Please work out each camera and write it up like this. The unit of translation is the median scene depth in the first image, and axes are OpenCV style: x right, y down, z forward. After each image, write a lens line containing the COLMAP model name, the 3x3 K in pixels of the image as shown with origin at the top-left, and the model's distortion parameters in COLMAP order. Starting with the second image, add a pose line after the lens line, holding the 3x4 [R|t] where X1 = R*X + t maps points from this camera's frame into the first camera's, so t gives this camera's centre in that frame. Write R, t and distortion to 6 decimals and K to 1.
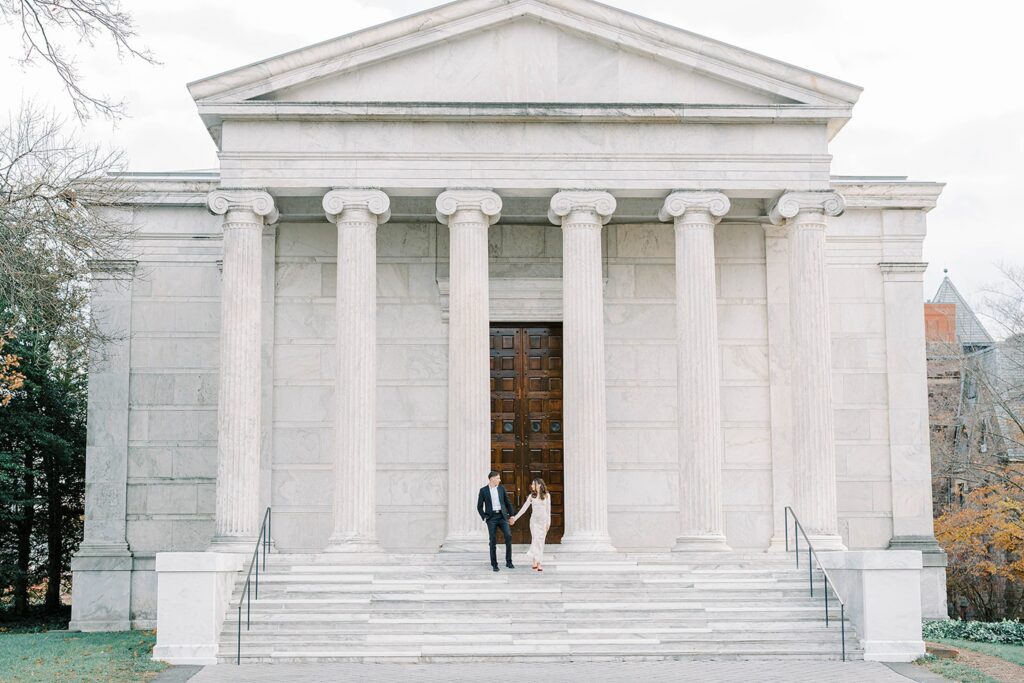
lens RADIAL K [[1547.8, 0, 512.0], [0, 1547.8, 341.5], [0, 0, 1]] dist [-0.007913, 0.087921]
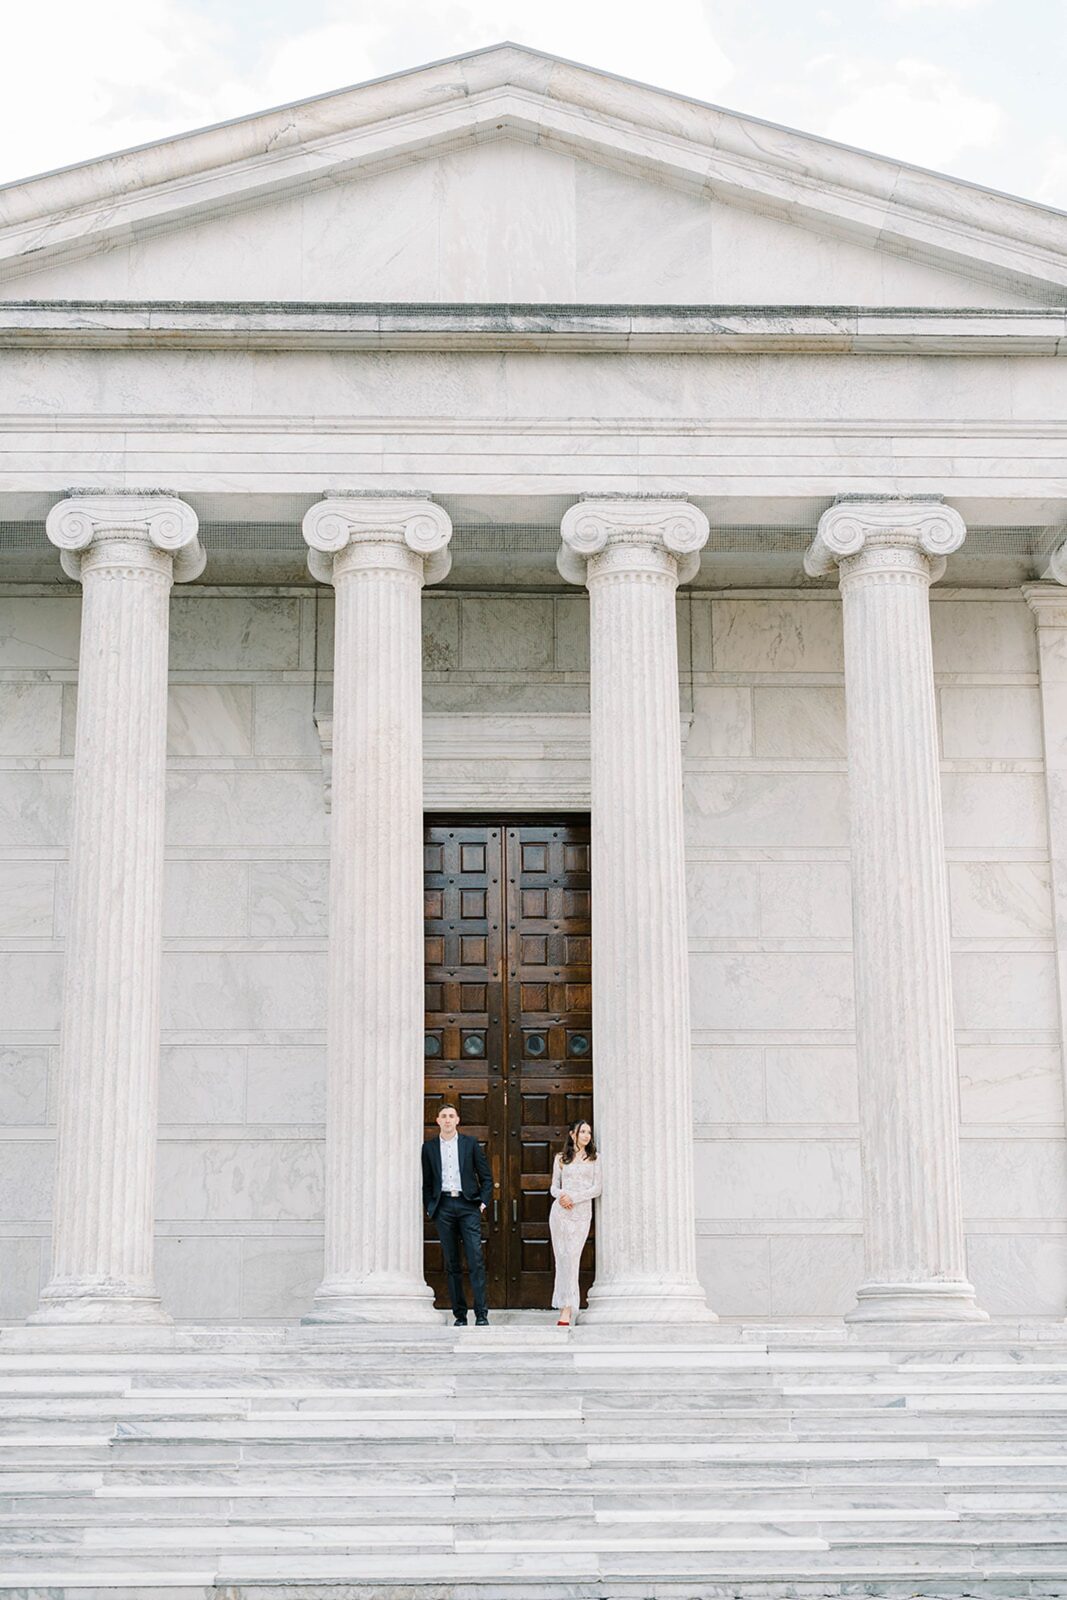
lens RADIAL K [[2418.4, 0, 533.5], [0, 2418.4, 800.0], [0, 0, 1]] dist [-0.007913, 0.087921]
pose [[0.999952, -0.003788, -0.008993, 0.023020], [0.002920, 0.995510, -0.094614, 0.054608], [0.009311, 0.094584, 0.995473, 0.317844]]
